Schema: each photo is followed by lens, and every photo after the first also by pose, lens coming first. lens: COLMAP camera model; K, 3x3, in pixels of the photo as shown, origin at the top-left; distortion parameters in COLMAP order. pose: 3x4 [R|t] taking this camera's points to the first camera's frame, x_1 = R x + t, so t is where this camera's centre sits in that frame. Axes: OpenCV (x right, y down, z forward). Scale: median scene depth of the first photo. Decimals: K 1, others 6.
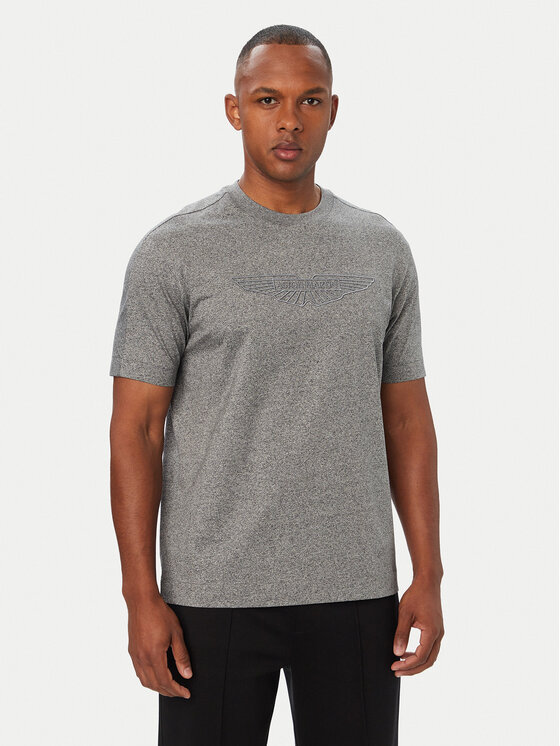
lens RADIAL K [[1260.3, 0, 279.8], [0, 1260.3, 372.4], [0, 0, 1]] dist [-0.186913, 0.000000]
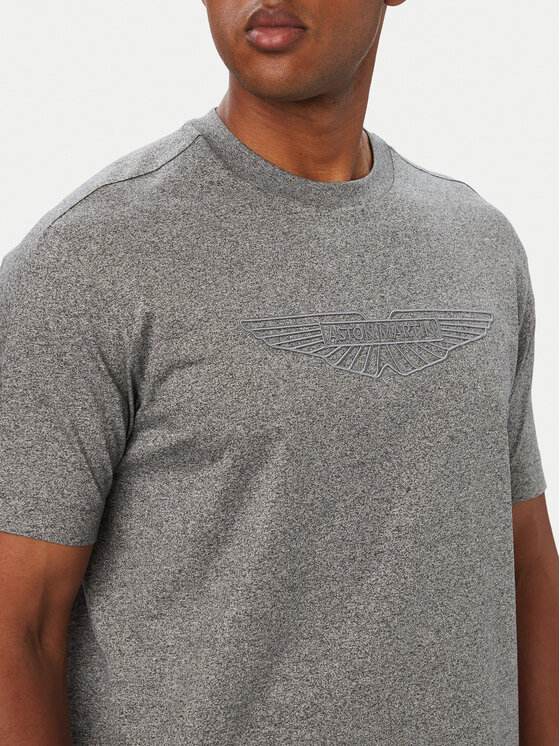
lens RADIAL K [[1565.9, 0, 280.5], [0, 1565.9, 371.9], [0, 0, 1]] dist [0.152699, 0.000000]
pose [[0.975472, -0.013853, 0.219688, -0.151532], [0.008721, 0.999666, 0.024311, -0.069562], [-0.219951, -0.021799, 0.975267, 0.416525]]
